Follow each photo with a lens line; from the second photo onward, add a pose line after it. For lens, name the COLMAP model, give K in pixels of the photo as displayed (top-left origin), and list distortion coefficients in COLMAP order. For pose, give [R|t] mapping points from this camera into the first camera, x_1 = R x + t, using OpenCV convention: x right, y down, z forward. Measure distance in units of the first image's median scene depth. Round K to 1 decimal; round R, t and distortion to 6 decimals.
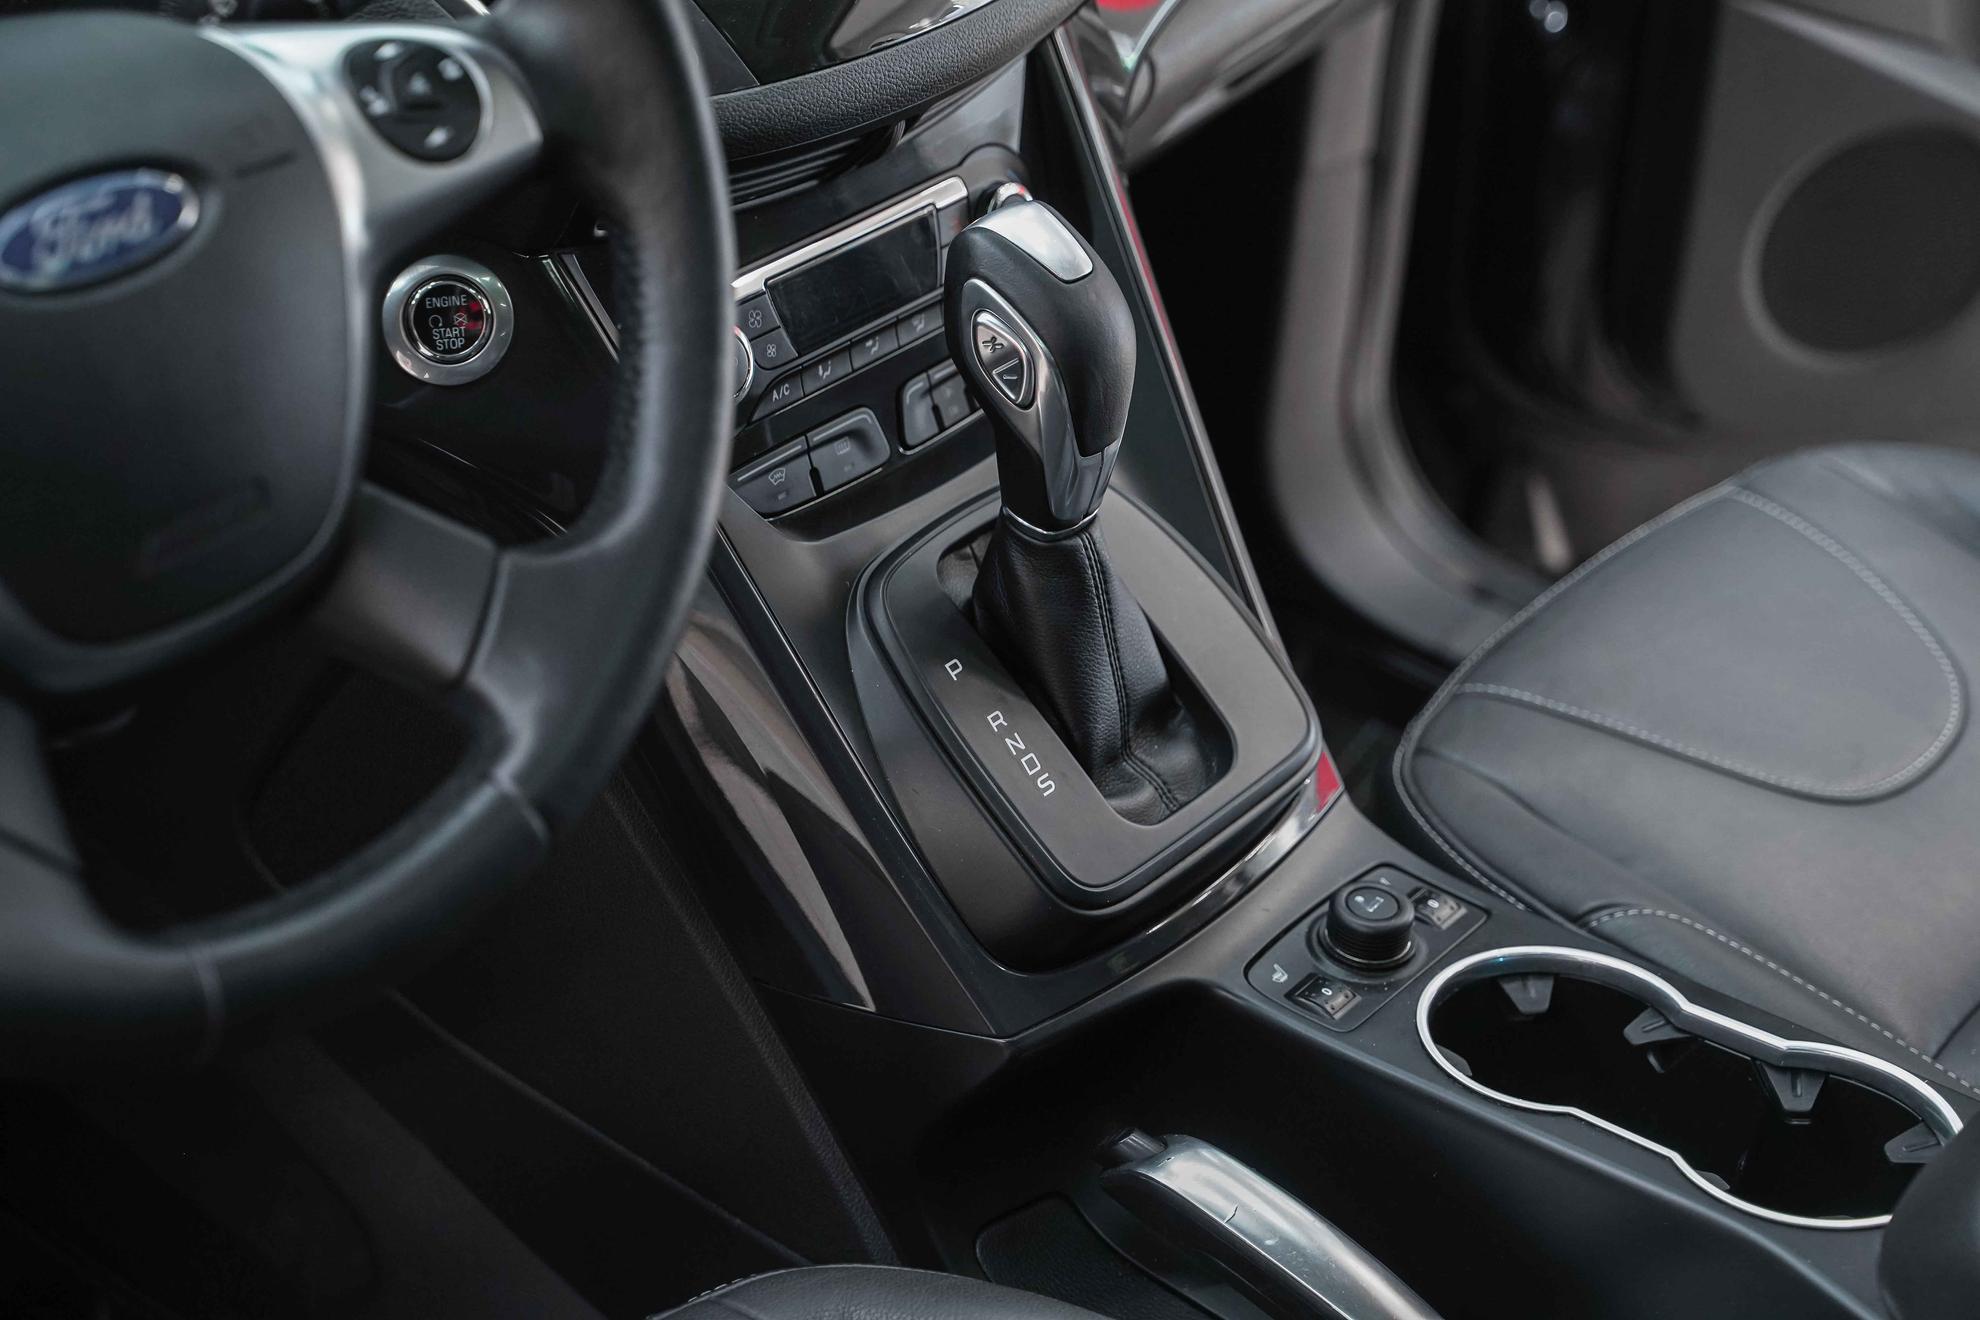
lens RADIAL K [[3417.6, 0, 990.0], [0, 3417.6, 660.0], [0, 0, 1]] dist [-0.113618, -0.106916]
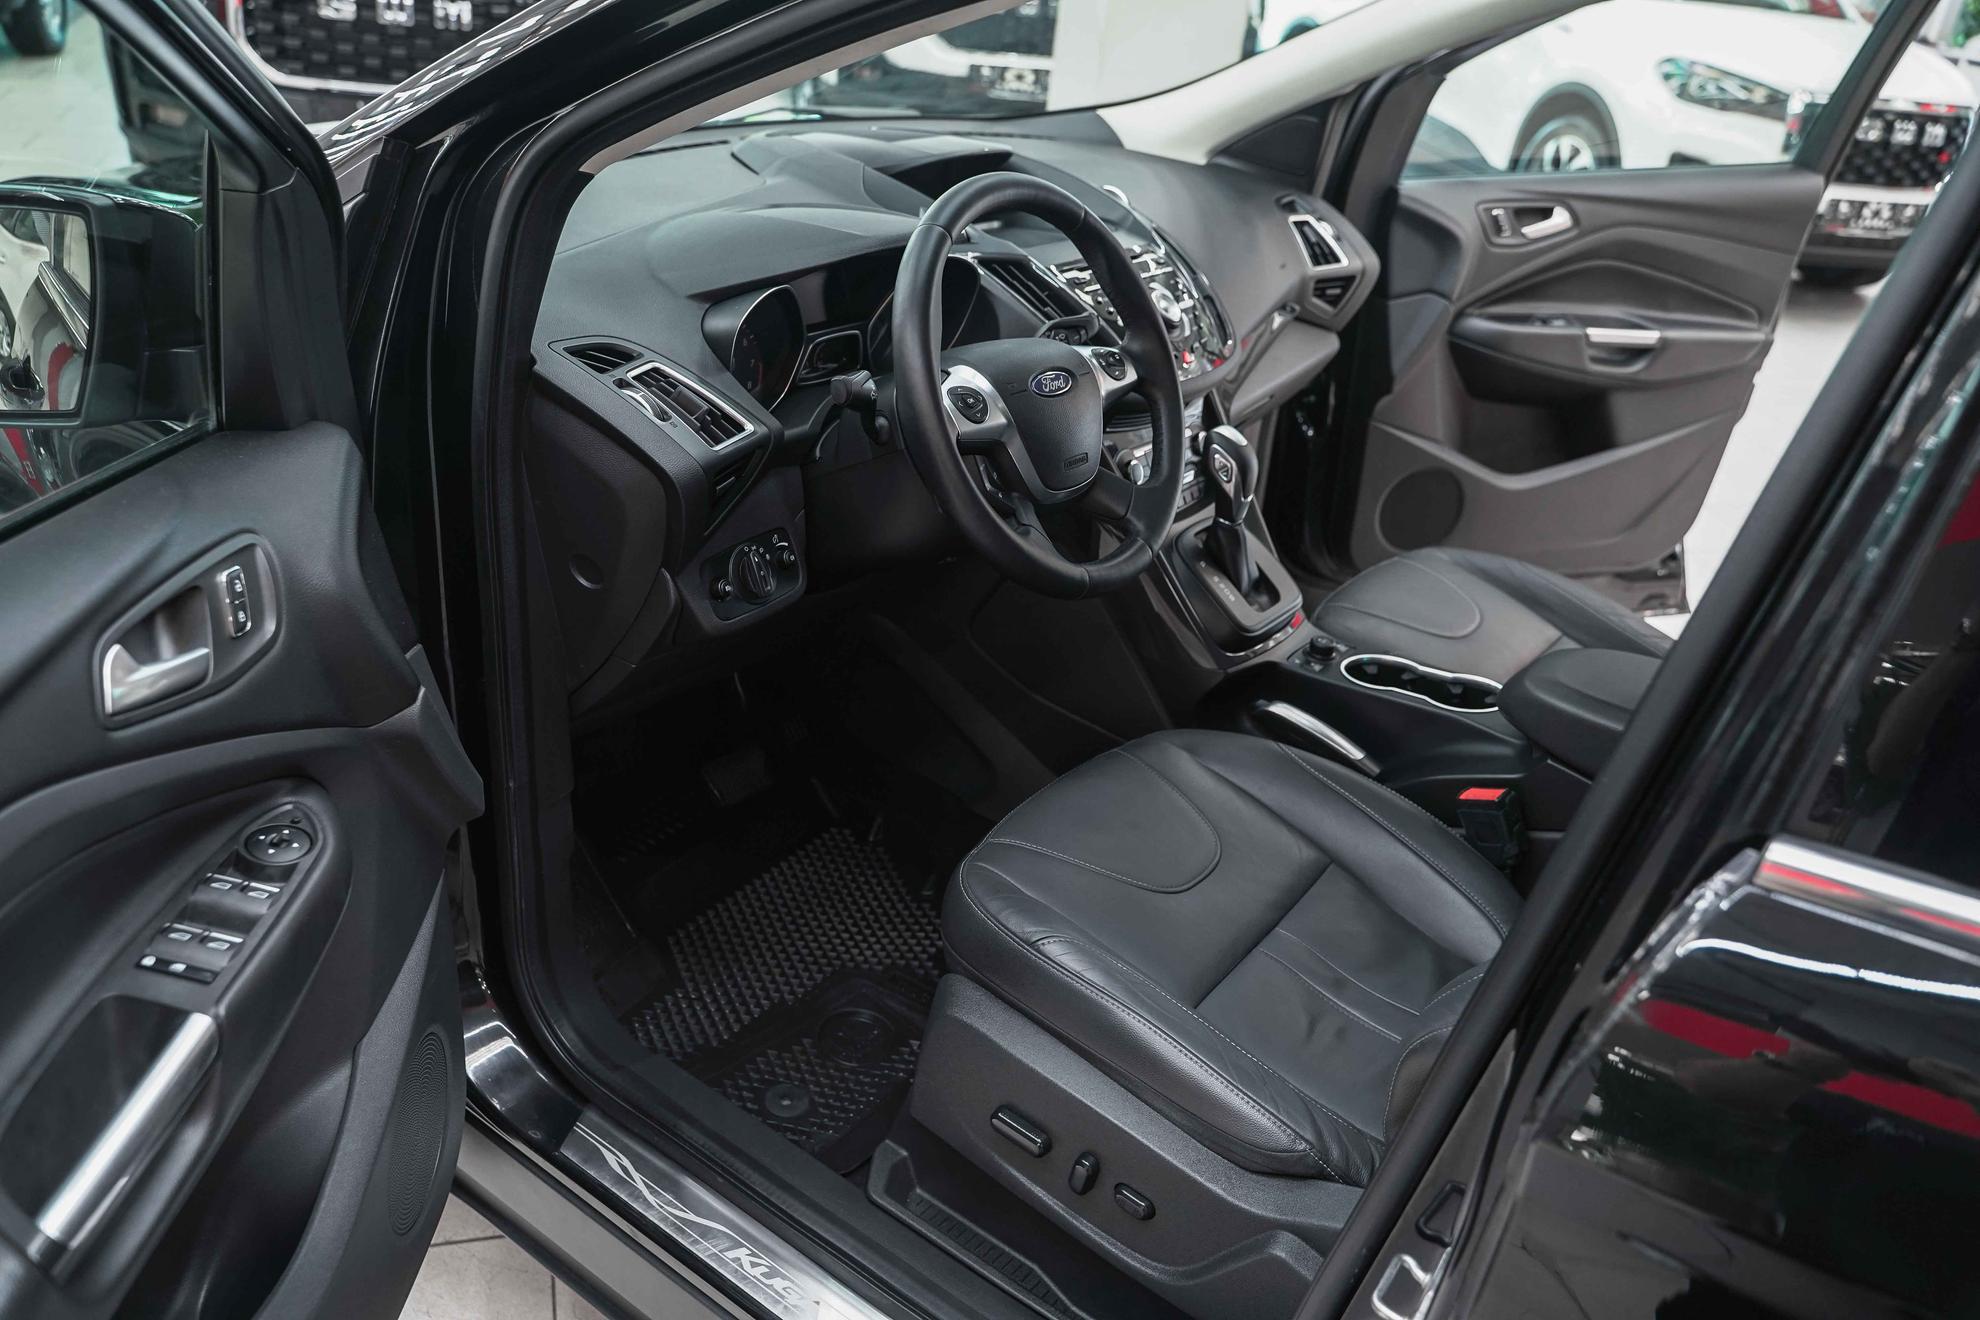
lens RADIAL K [[1606.4, 0, 1052.1], [0, 1606.4, 655.0], [0, 0, 1]] dist [-0.005451, -0.005723]
pose [[0.996493, -0.004875, 0.083531, -0.288019], [0.014766, 0.992879, -0.118207, 0.272866], [-0.082360, 0.119026, 0.989469, -0.533836]]
